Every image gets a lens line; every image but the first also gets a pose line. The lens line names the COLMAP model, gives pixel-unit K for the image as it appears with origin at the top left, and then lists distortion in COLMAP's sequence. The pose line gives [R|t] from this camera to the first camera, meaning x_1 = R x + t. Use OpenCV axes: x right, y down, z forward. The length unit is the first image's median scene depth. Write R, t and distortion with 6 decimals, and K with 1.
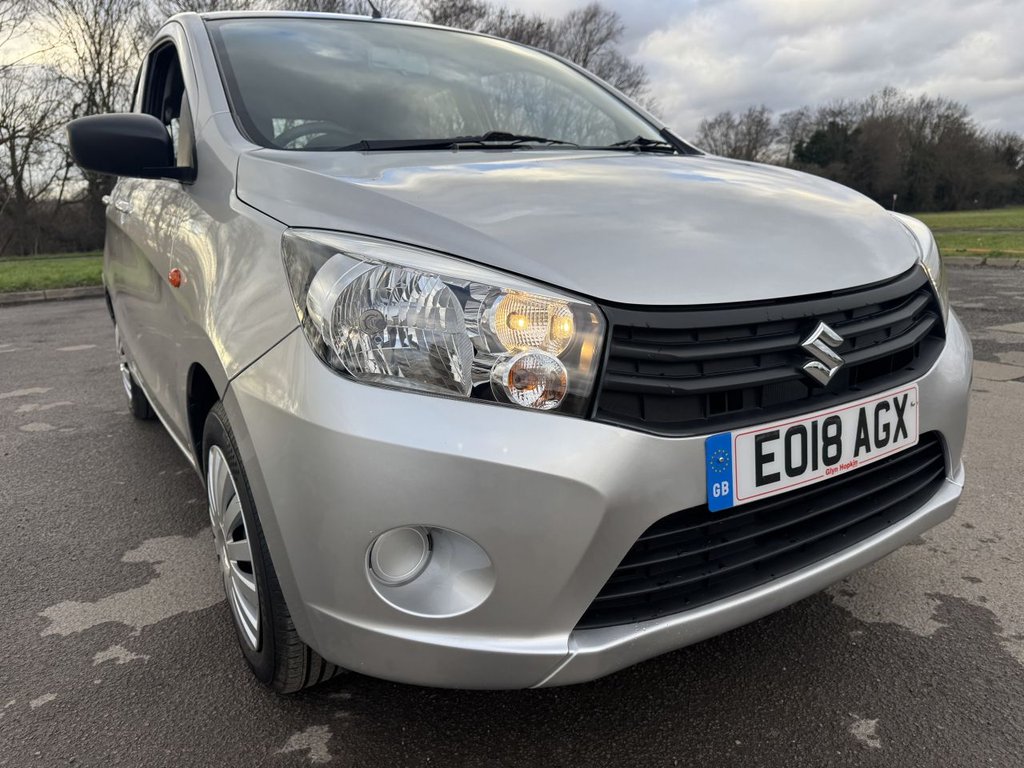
lens RADIAL K [[717.3, 0, 512.0], [0, 717.3, 384.0], [0, 0, 1]] dist [0.109352, -0.163344]
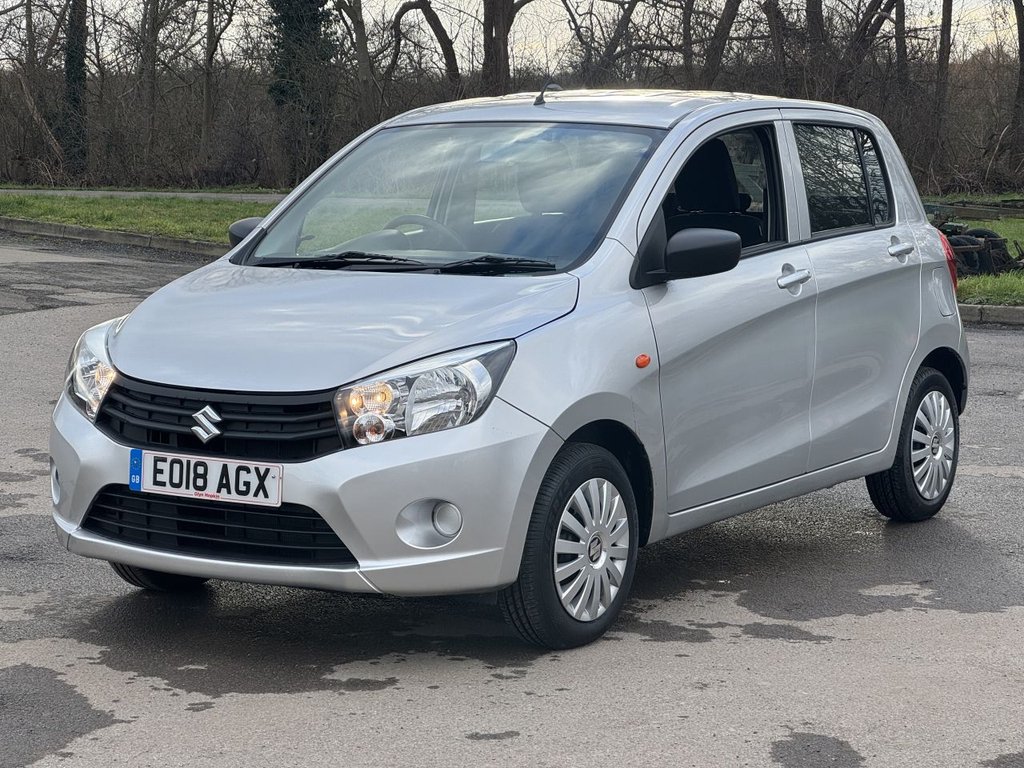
lens RADIAL K [[2296.0, 0, 512.0], [0, 2296.0, 384.0], [0, 0, 1]] dist [-0.103119, 5.386338]
pose [[0.424967, 0.142509, -0.893921, 5.777236], [-0.220599, 0.974061, 0.050414, -0.588270], [0.877918, 0.175774, 0.445381, -0.811286]]
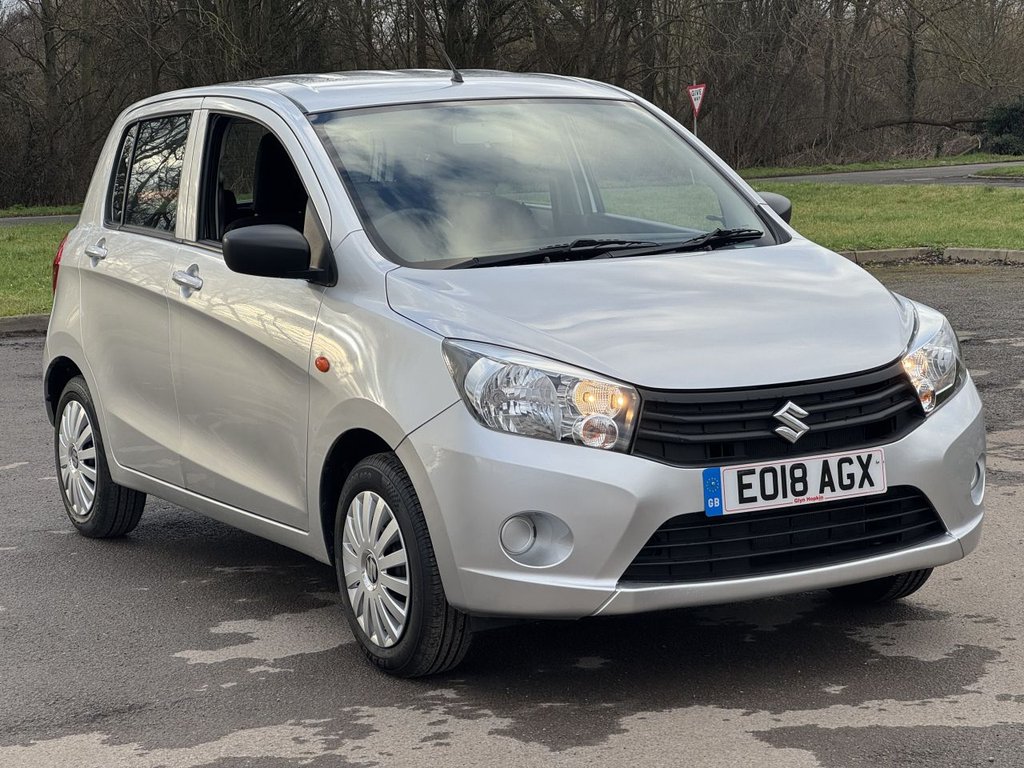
lens RADIAL K [[2296.0, 0, 512.0], [0, 2296.0, 384.0], [0, 0, 1]] dist [-0.103119, 5.386338]
pose [[0.997770, 0.010182, -0.065970, 0.167785], [-0.017135, 0.994250, -0.105704, 0.416491], [0.064514, 0.106599, 0.992207, -4.001090]]
